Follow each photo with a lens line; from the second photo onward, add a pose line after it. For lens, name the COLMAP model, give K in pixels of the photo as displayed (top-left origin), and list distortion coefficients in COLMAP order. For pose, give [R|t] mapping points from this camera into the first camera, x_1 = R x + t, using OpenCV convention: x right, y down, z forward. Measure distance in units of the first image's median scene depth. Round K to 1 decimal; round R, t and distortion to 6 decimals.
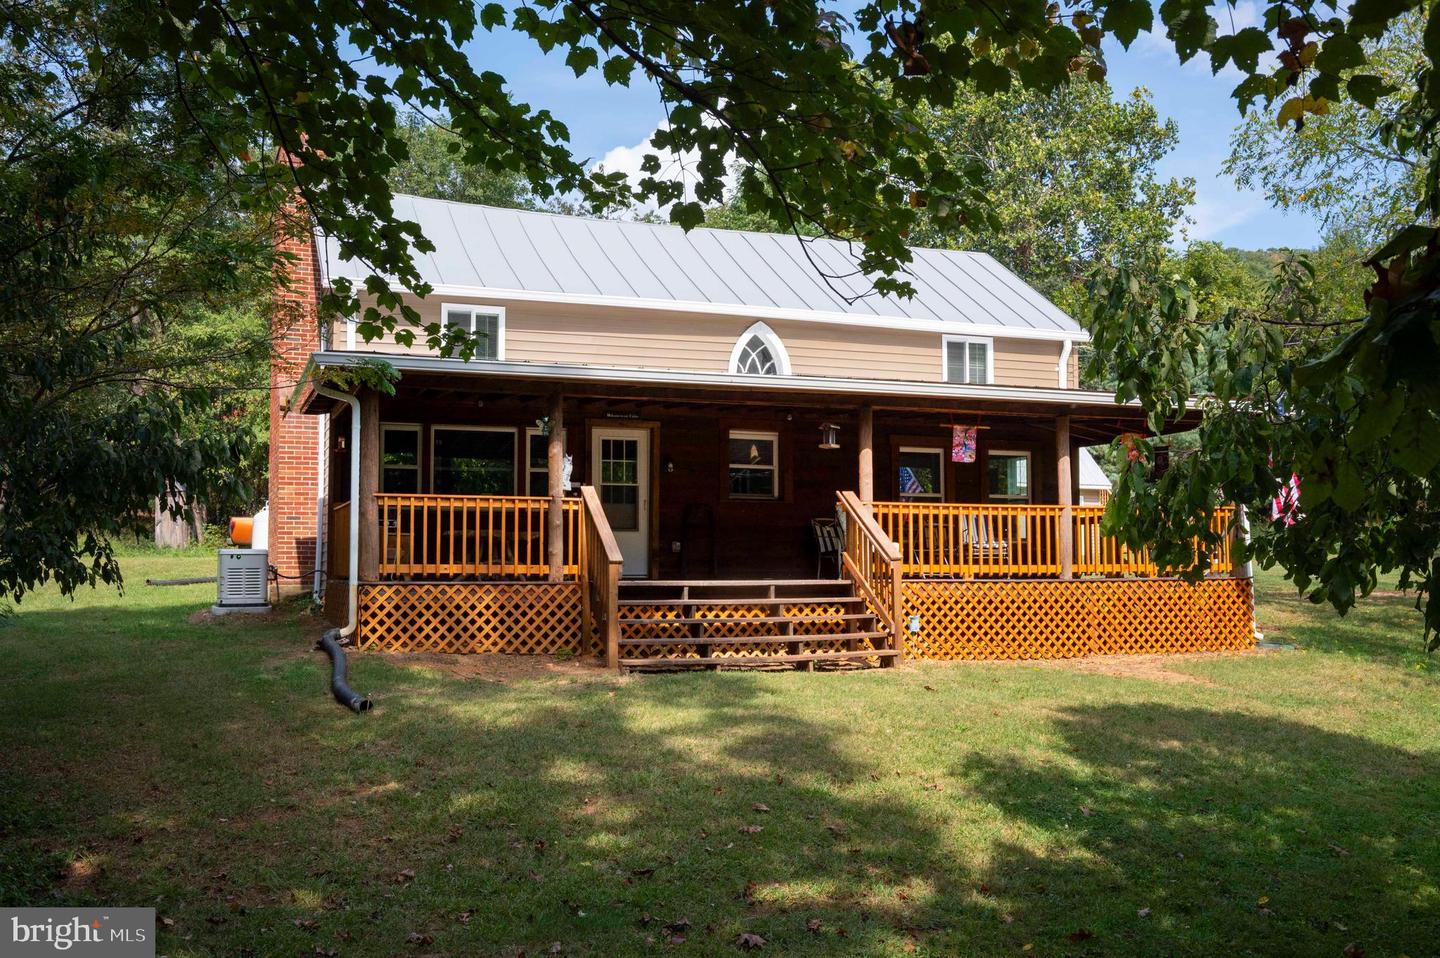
lens RADIAL K [[1423.1, 0, 720.0], [0, 1423.1, 479.0], [0, 0, 1]] dist [0.015269, -0.002236]
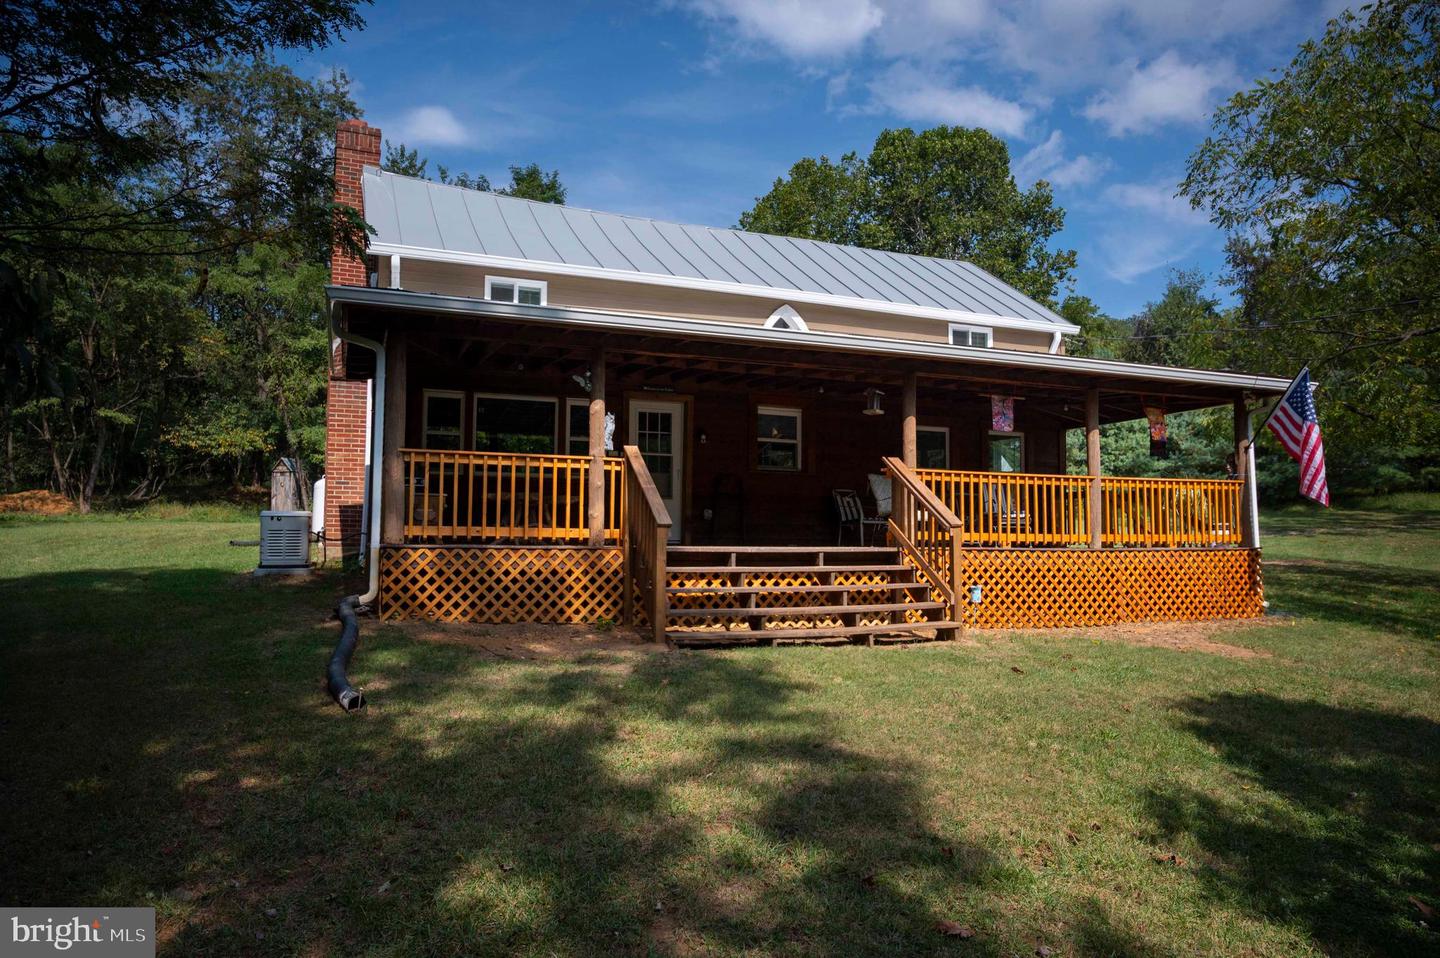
lens RADIAL K [[972.4, 0, 720.0], [0, 972.4, 479.0], [0, 0, 1]] dist [-0.003401, 0.000229]
pose [[0.999715, 0.010581, 0.021381, -0.045458], [-0.010624, 0.999942, 0.001902, 0.024344], [-0.021359, -0.002129, 0.999770, 0.339464]]
